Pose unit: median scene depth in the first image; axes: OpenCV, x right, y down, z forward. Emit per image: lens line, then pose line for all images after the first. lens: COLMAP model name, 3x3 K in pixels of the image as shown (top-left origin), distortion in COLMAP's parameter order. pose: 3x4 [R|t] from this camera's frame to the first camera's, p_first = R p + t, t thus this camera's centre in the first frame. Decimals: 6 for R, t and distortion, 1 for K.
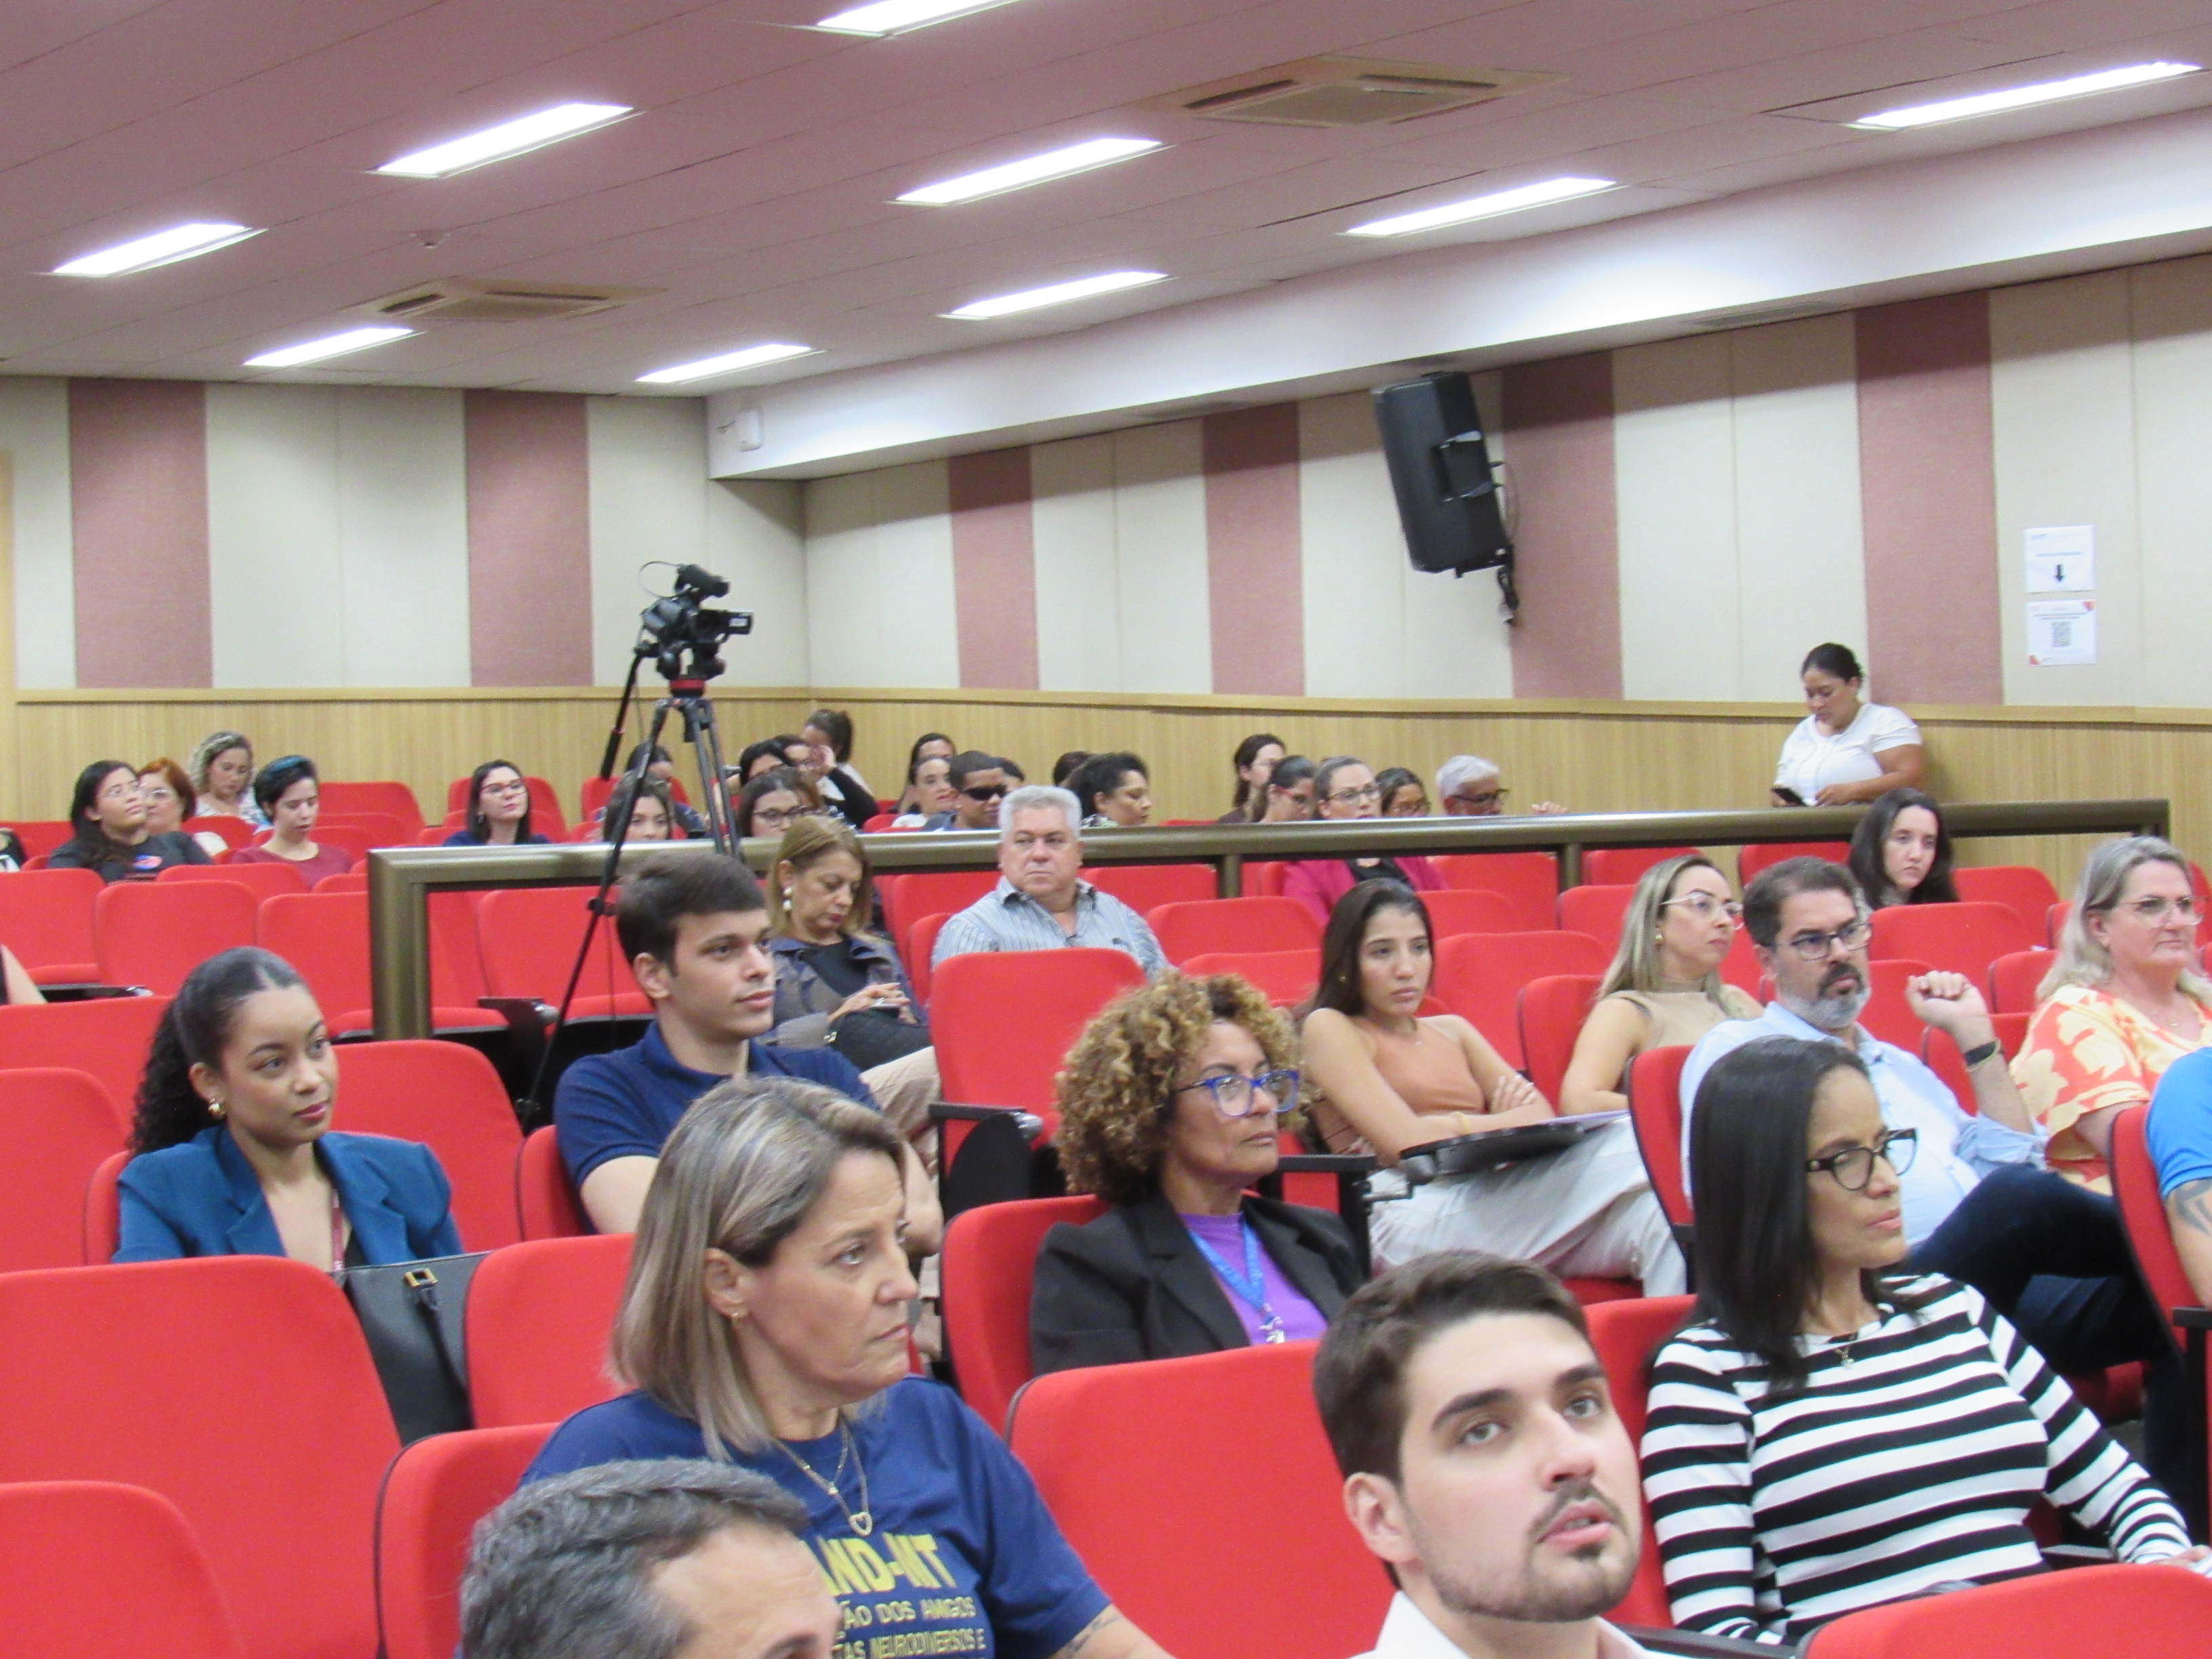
lens RADIAL K [[4817.7, 0, 1090.9], [0, 4817.7, 836.0], [0, 0, 1]] dist [-0.075287, 0.000000]
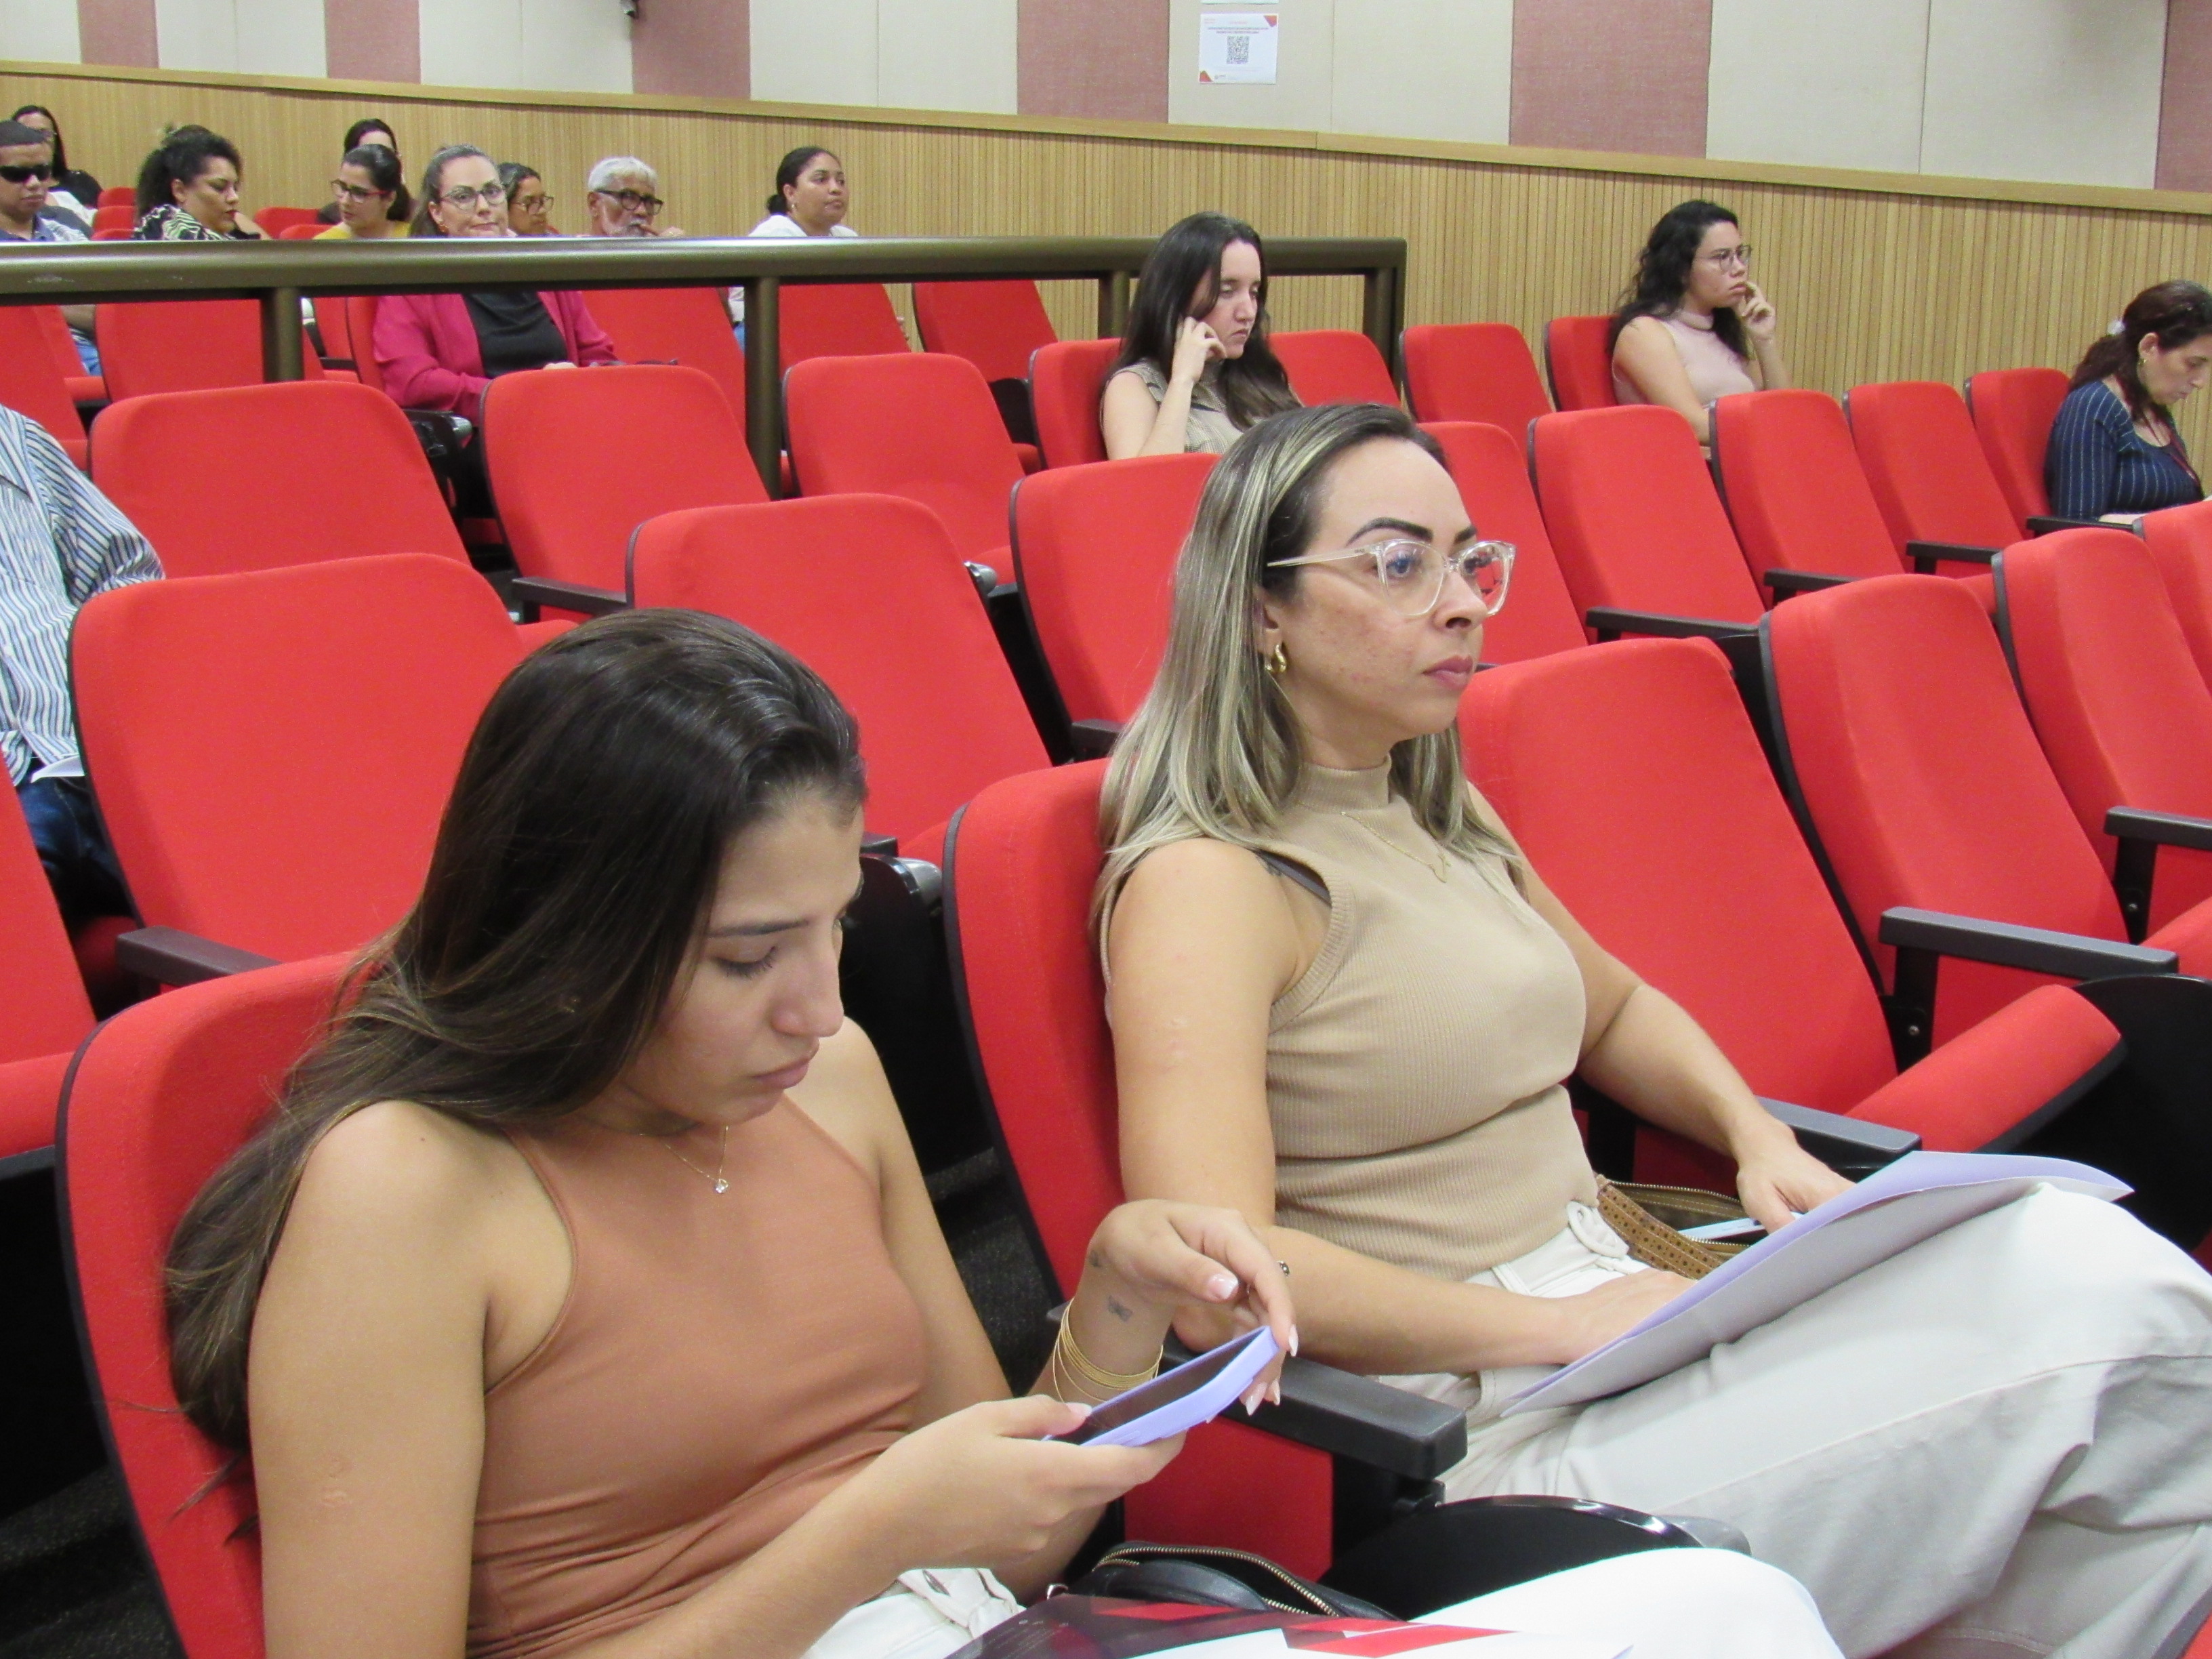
lens RADIAL K [[2756.7, 0, 1130.0], [0, 2756.7, 839.1], [0, 0, 1]] dist [-0.058292, 0.000000]
pose [[0.958715, -0.019614, 0.283692, 0.025774], [-0.044609, 0.974895, 0.218153, -0.007448], [-0.280849, -0.221802, 0.933771, 0.461987]]
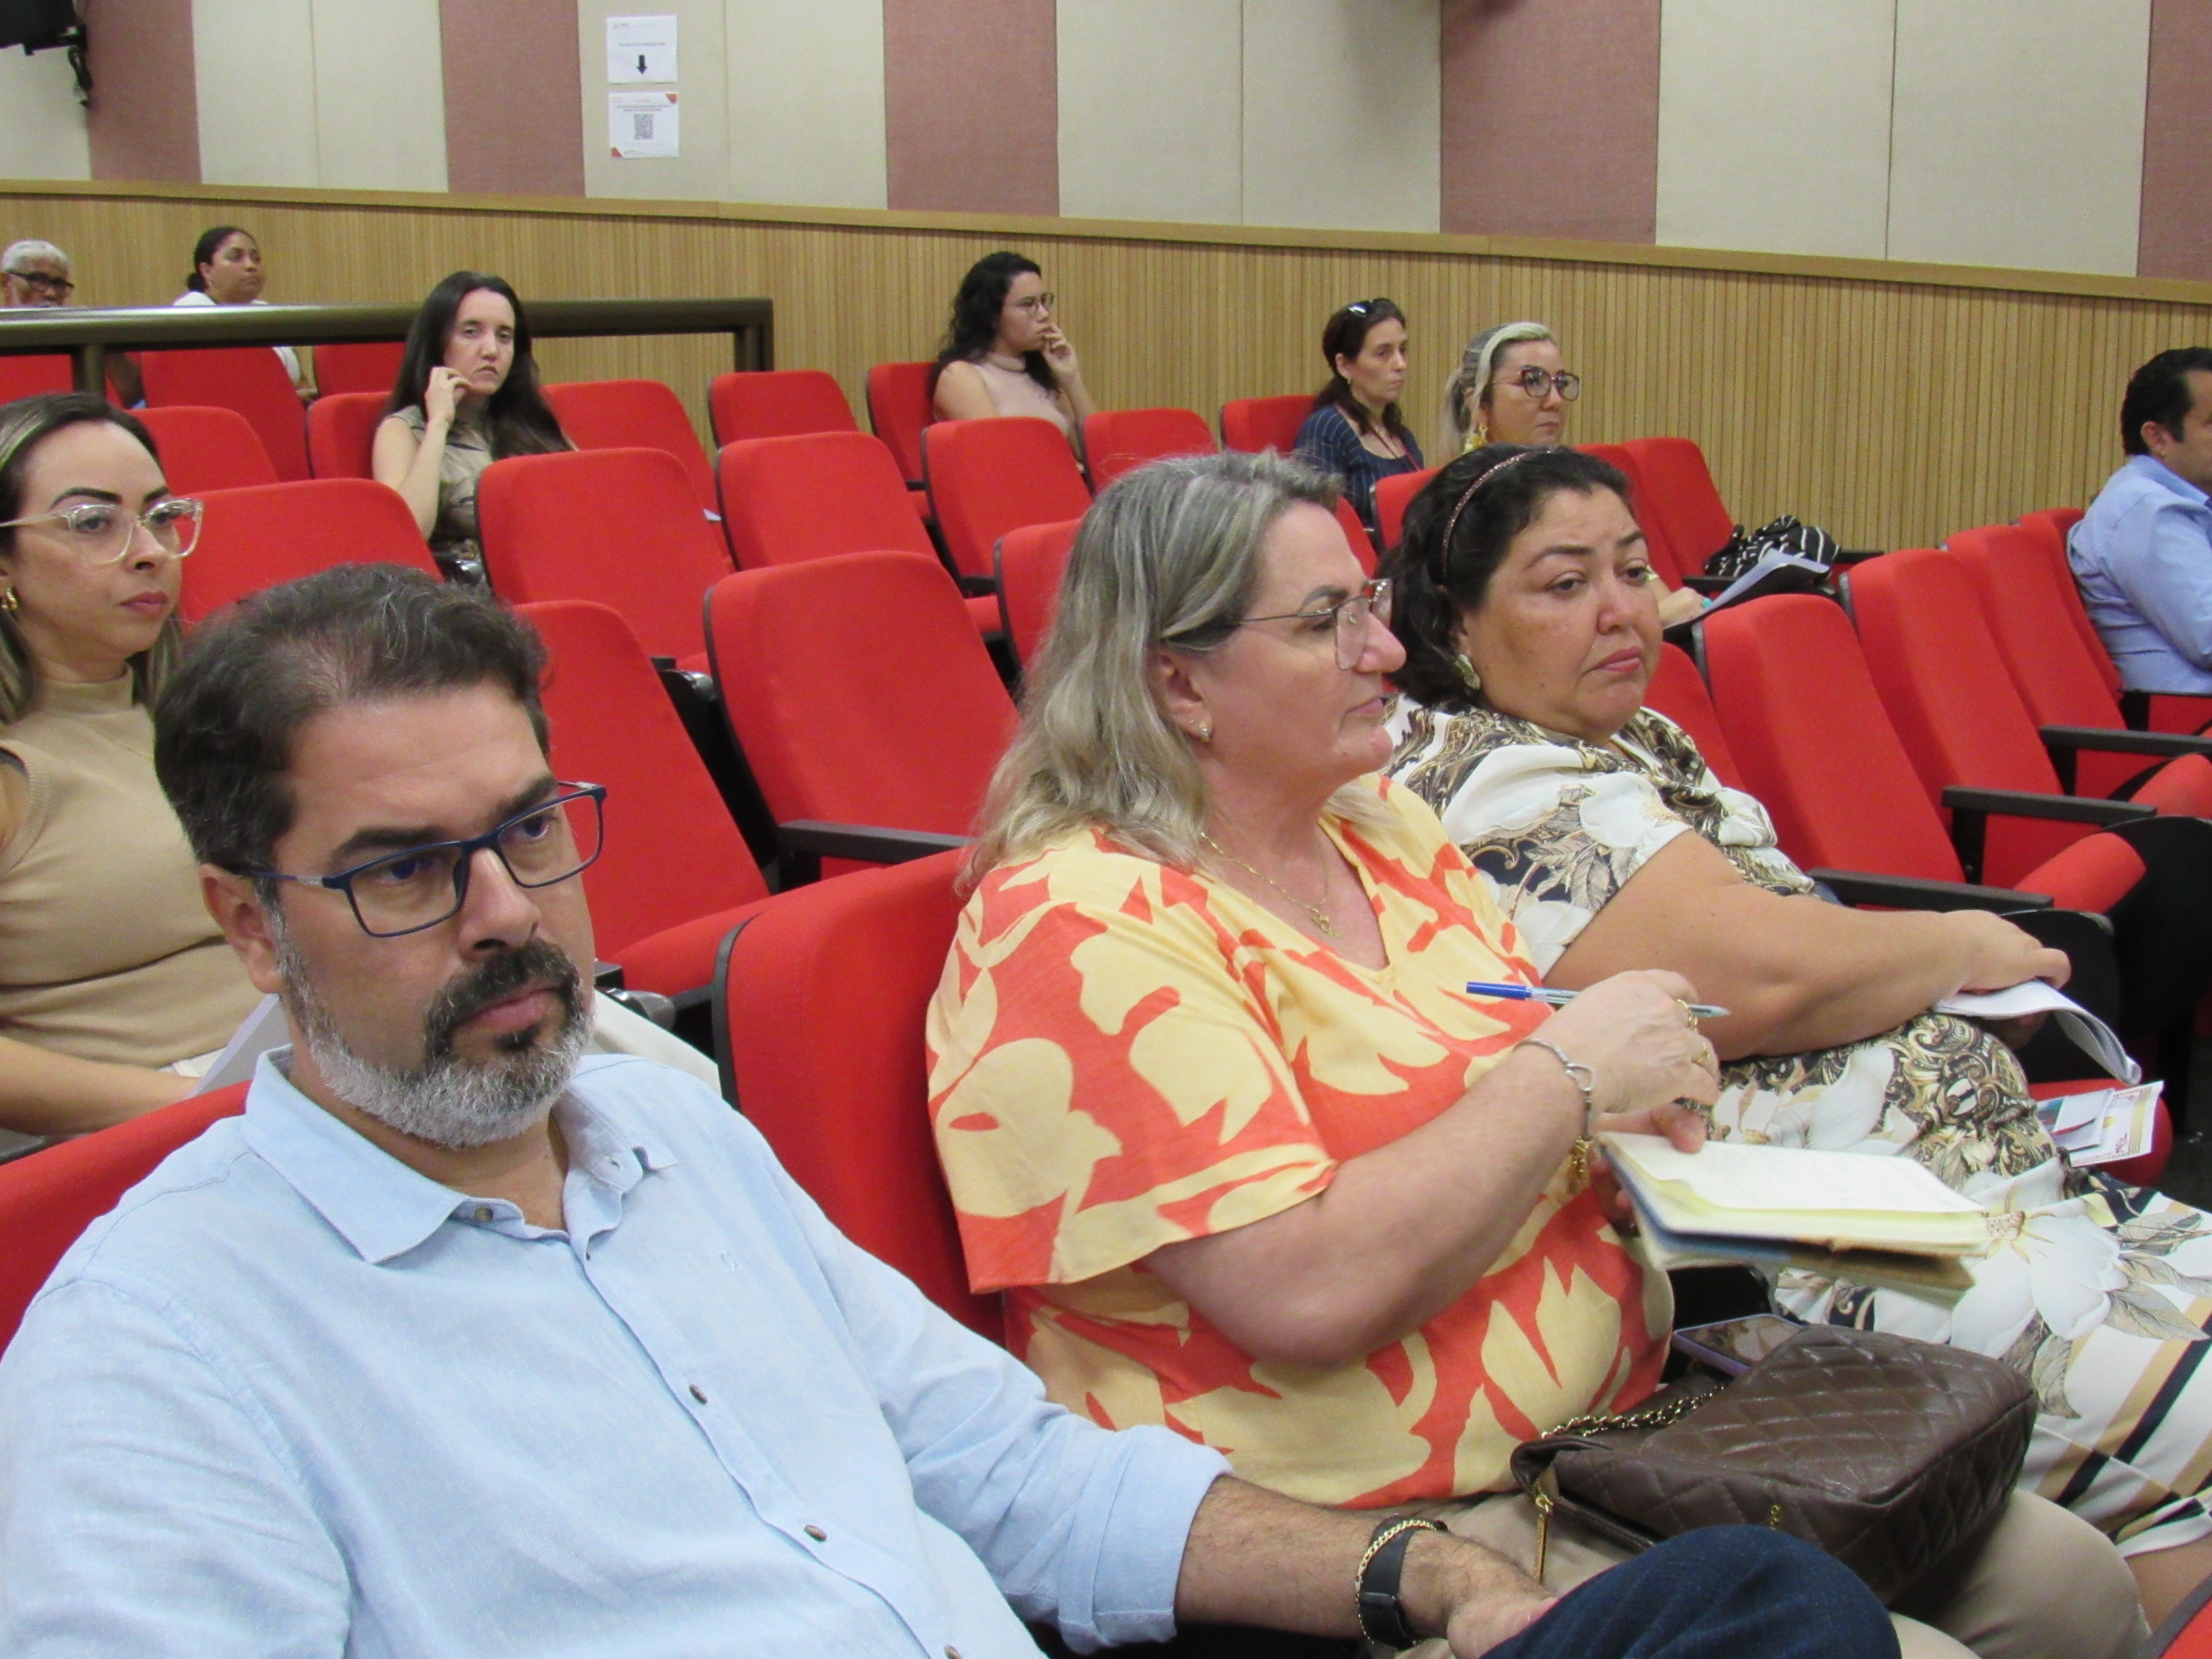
lens RADIAL K [[2756.7, 0, 1161.0], [0, 2756.7, 819.9], [0, 0, 1]] dist [-0.058292, 0.000000]
pose [[0.913692, -0.052611, 0.402989, 0.061918], [-0.023424, 0.983120, 0.181457, -0.006089], [-0.405733, -0.175235, 0.897036, 0.412533]]
